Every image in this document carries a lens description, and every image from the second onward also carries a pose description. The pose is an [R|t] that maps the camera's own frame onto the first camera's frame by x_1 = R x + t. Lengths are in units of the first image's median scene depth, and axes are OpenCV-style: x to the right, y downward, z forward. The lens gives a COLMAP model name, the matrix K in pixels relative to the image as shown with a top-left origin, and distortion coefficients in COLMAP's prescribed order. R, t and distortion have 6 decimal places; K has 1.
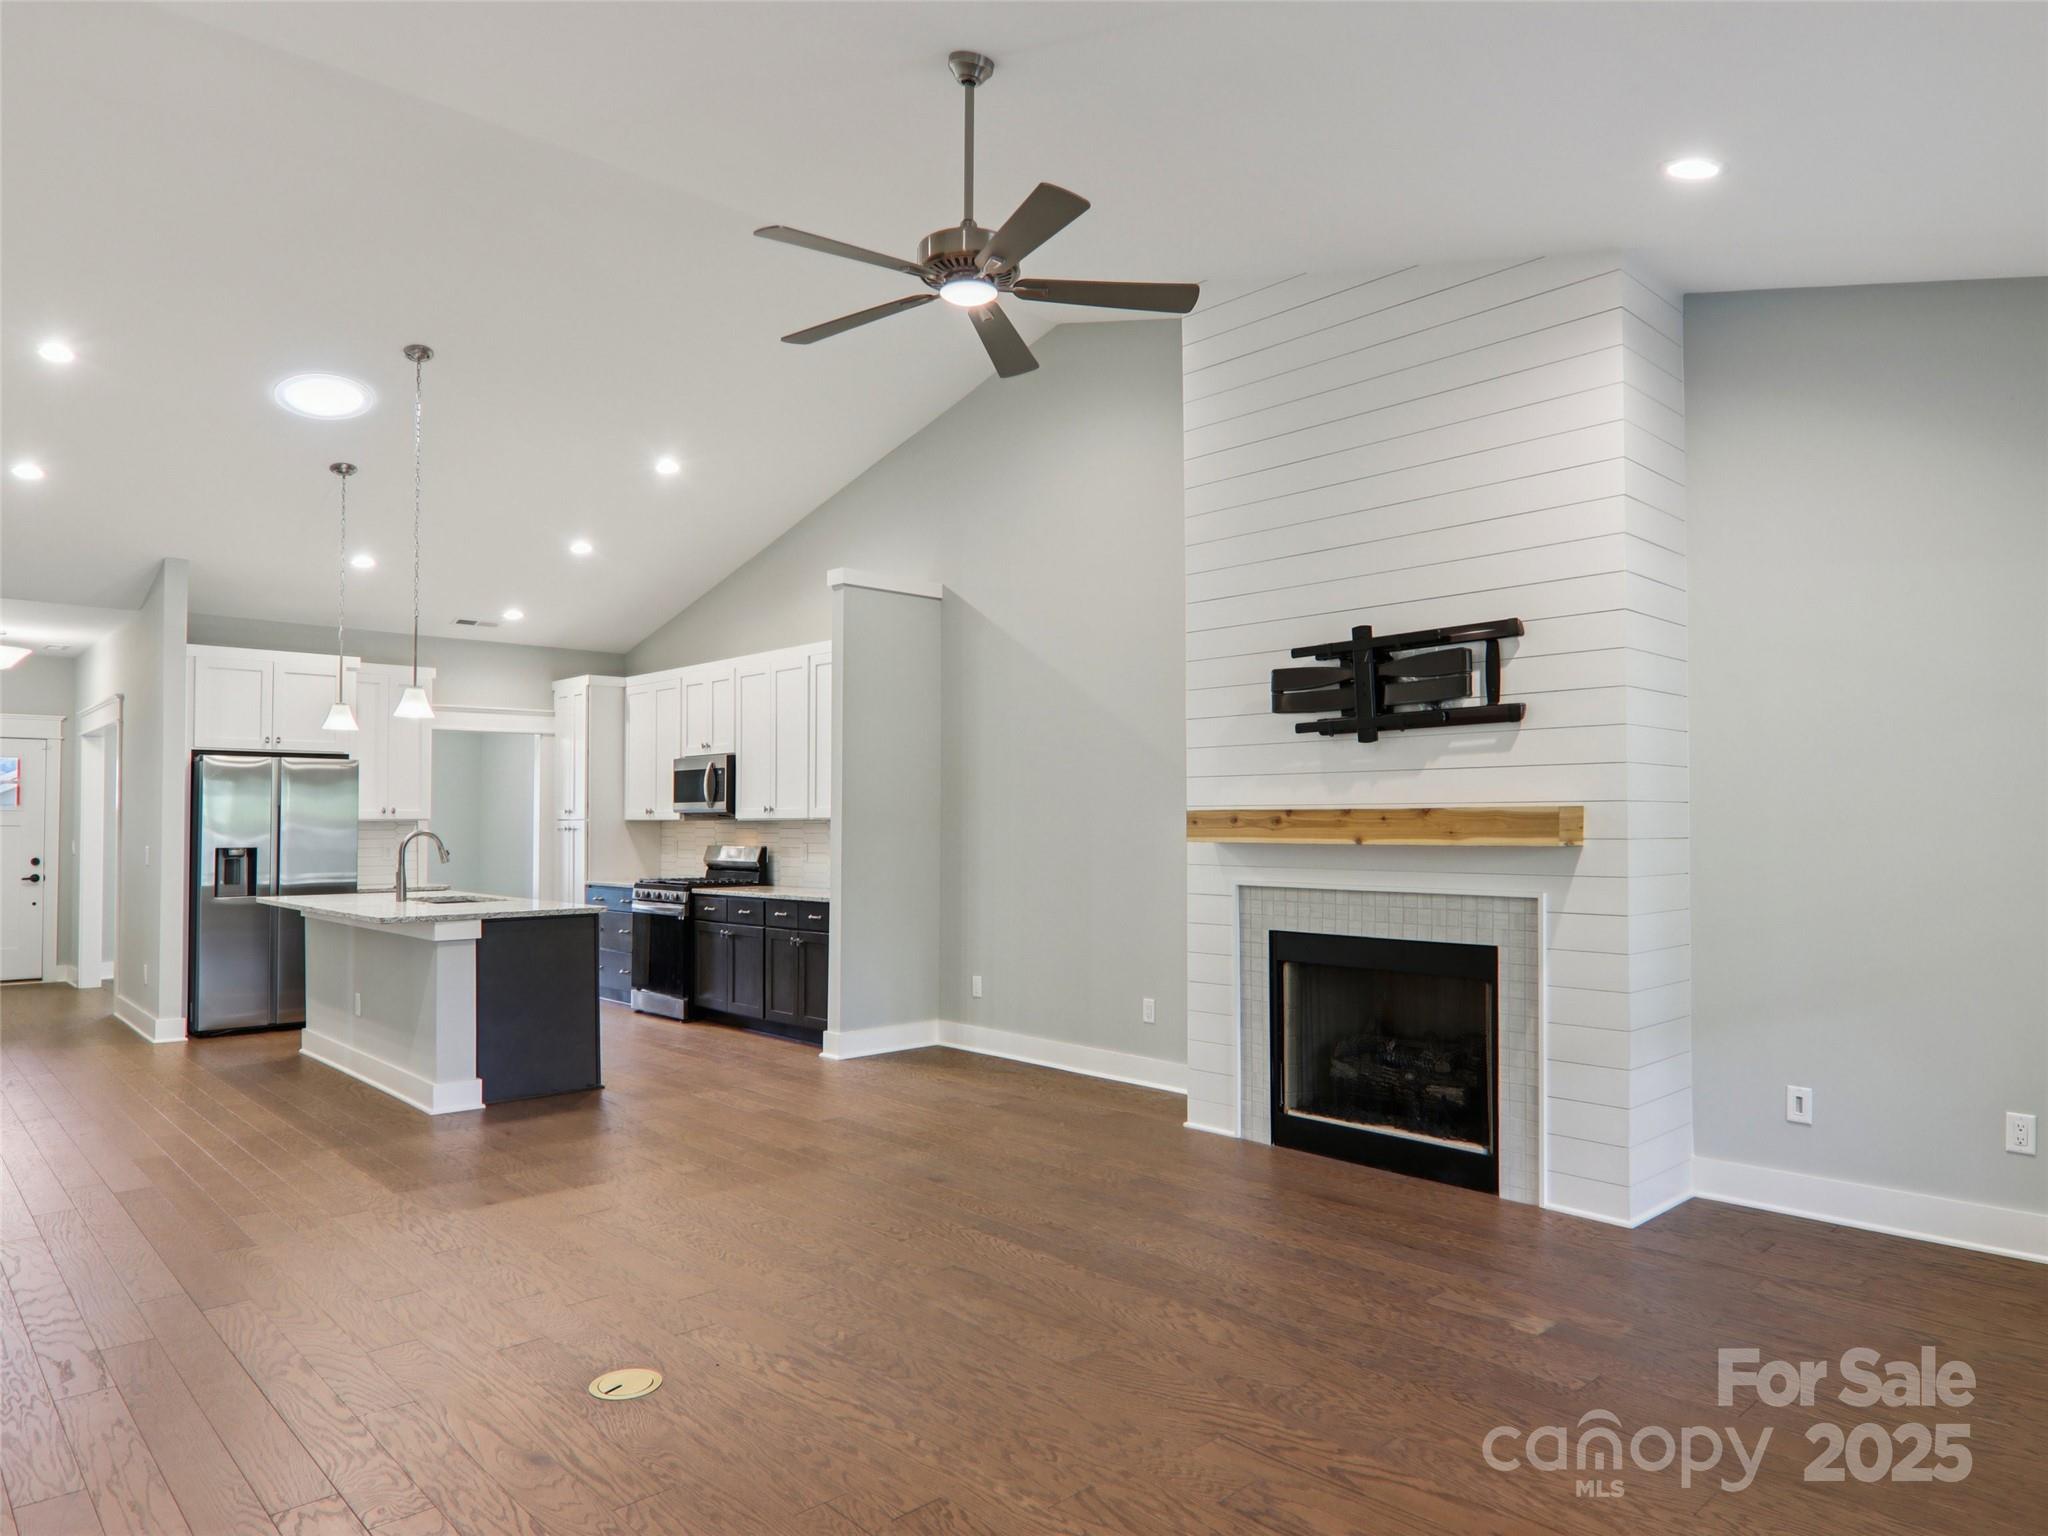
lens RADIAL K [[1254.4, 0, 1002.6], [0, 1254.4, 782.4], [0, 0, 1]] dist [0.021882, -0.015721]
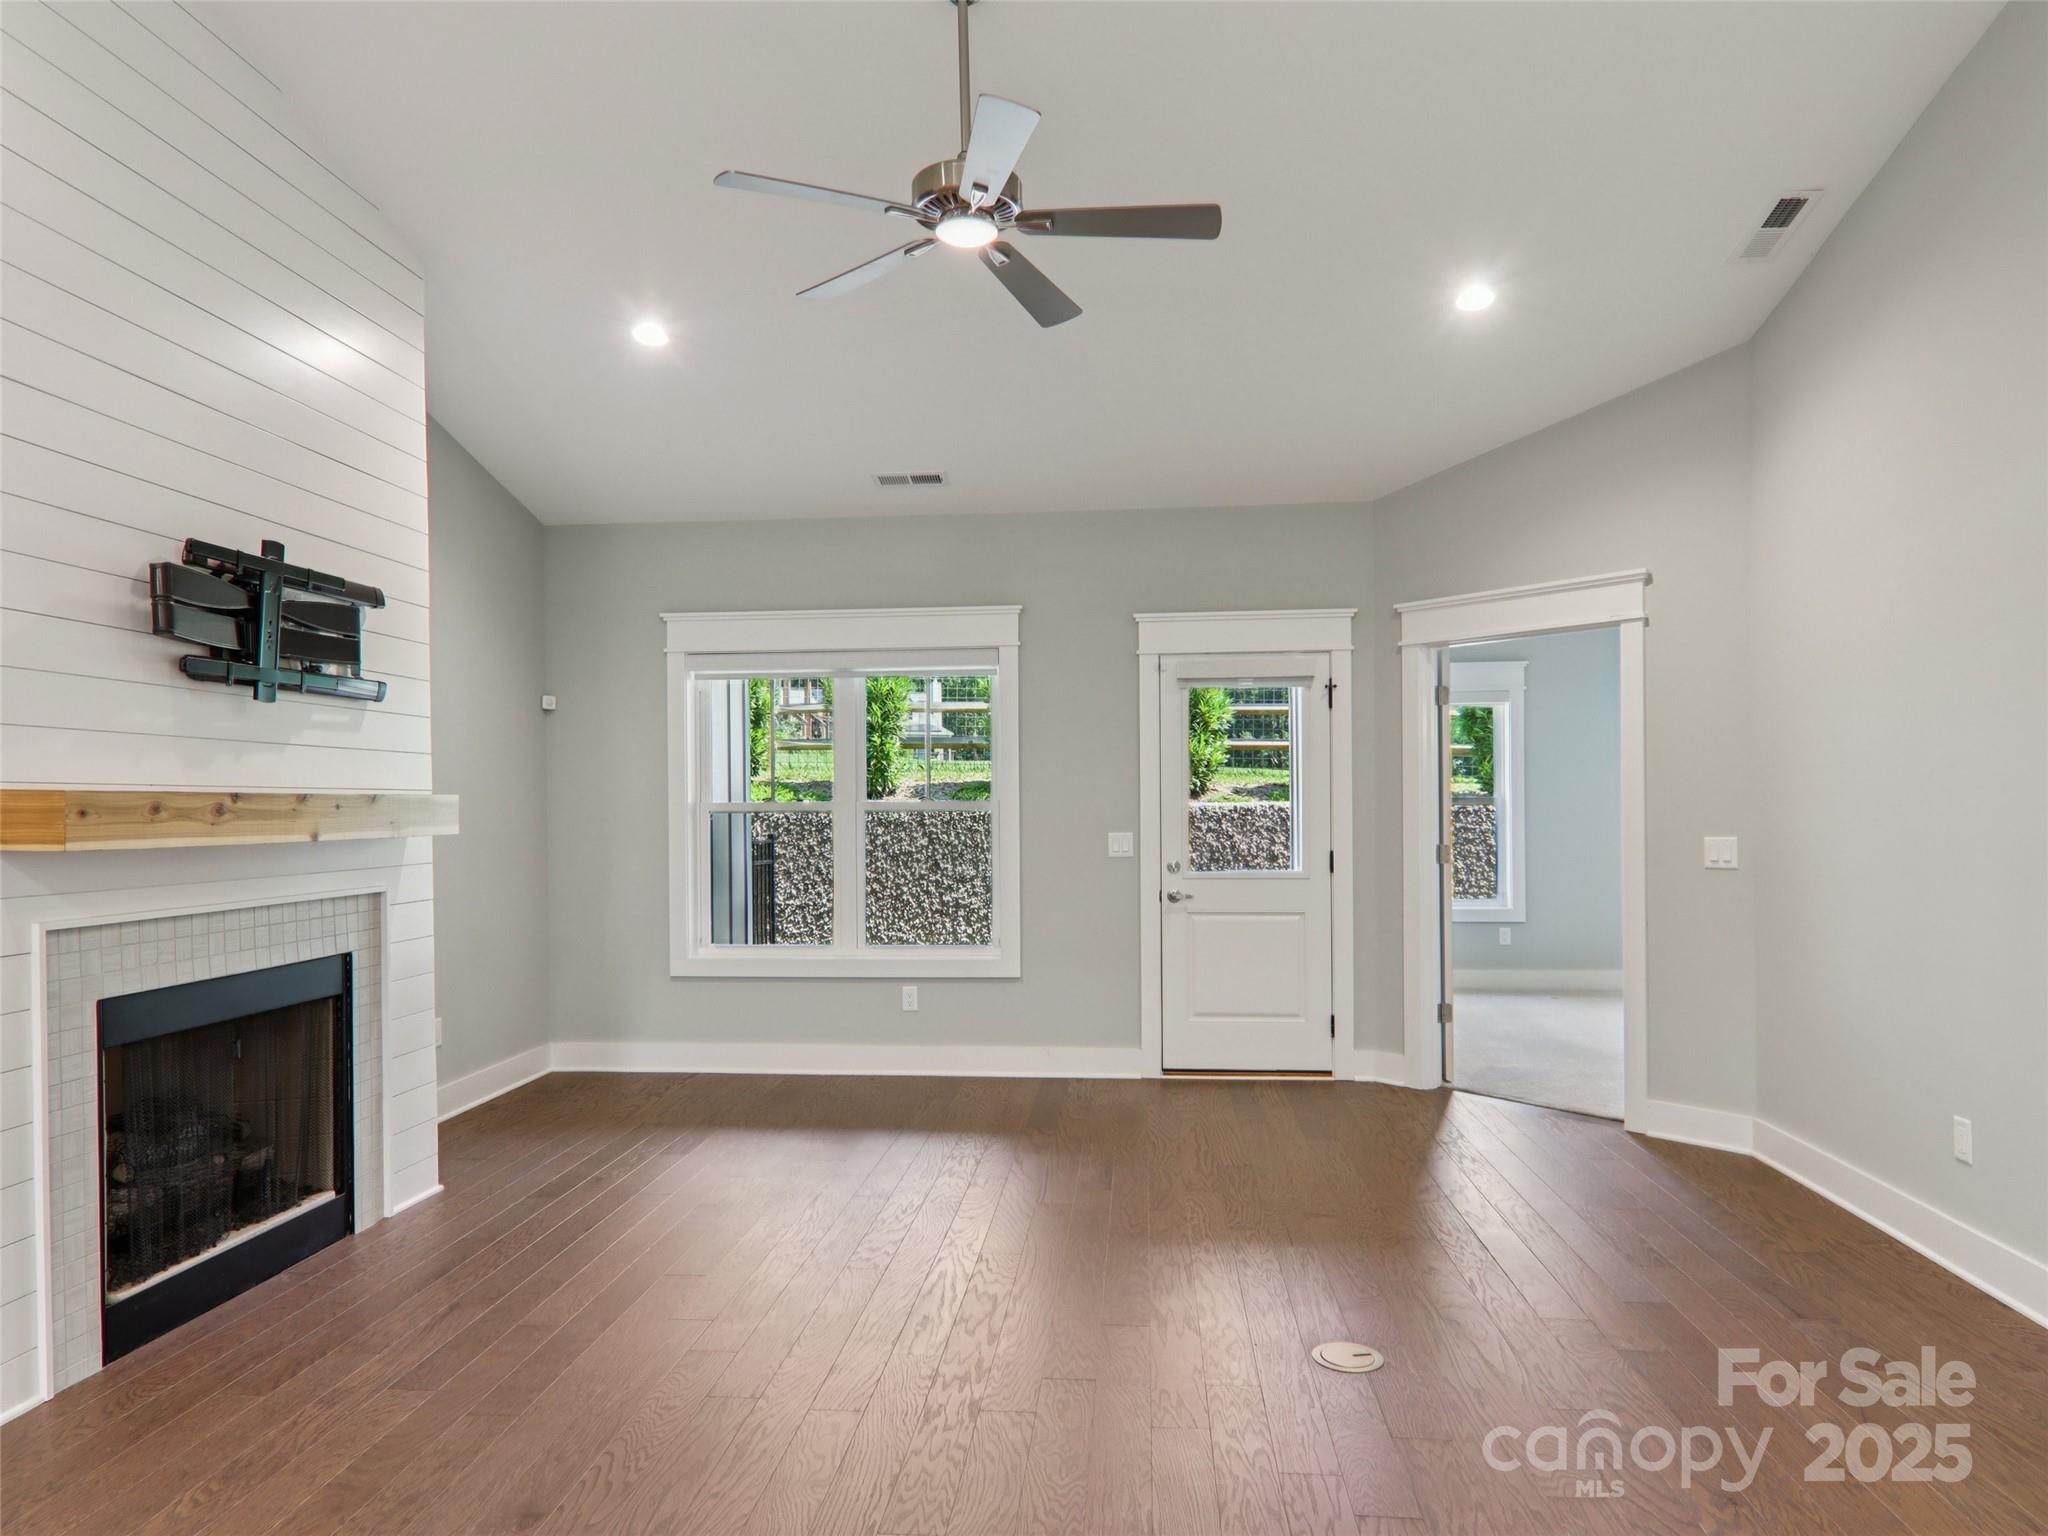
lens RADIAL K [[1254.4, 0, 1035.0], [0, 1254.4, 789.5], [0, 0, 1]] dist [0.021882, -0.015721]
pose [[-0.666721, 0.017224, 0.745108, -0.338582], [-0.012630, 0.999328, -0.034402, 0.023580], [-0.745200, -0.032347, -0.666056, 0.711950]]
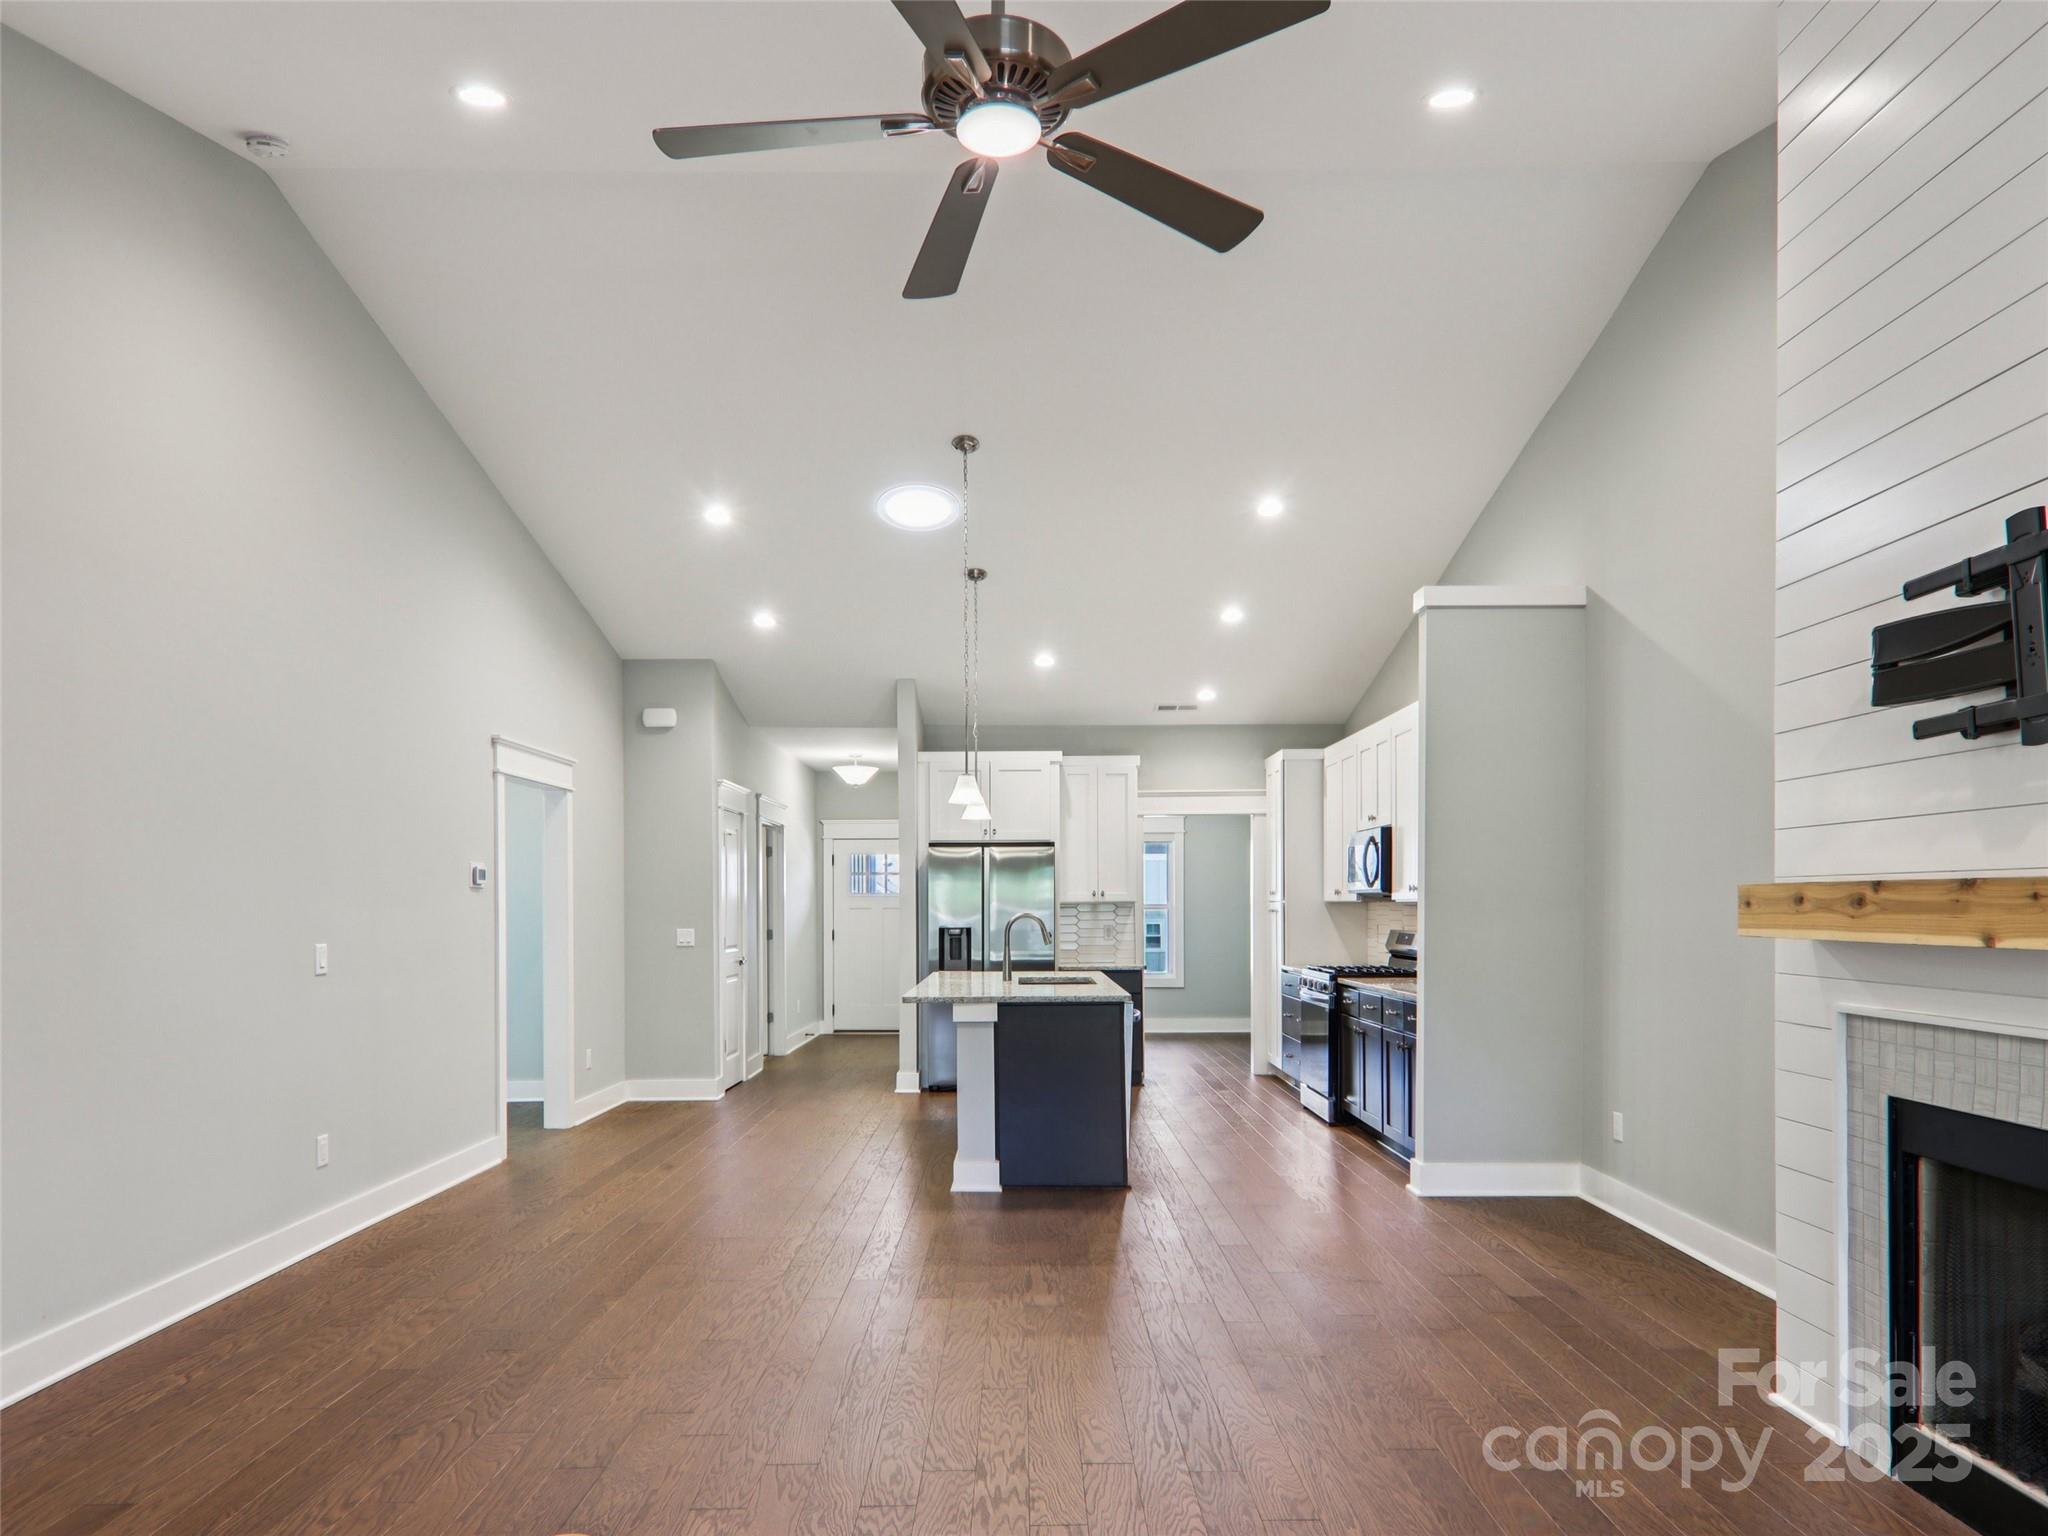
lens RADIAL K [[1254.4, 0, 1027.9], [0, 1254.4, 903.2], [0, 0, 1]] dist [0.021882, -0.015721]
pose [[0.740103, -0.001606, -0.672492, 0.204778], [0.021643, 0.999536, 0.021432, 0.007448], [0.672146, -0.030417, 0.739794, 0.218143]]
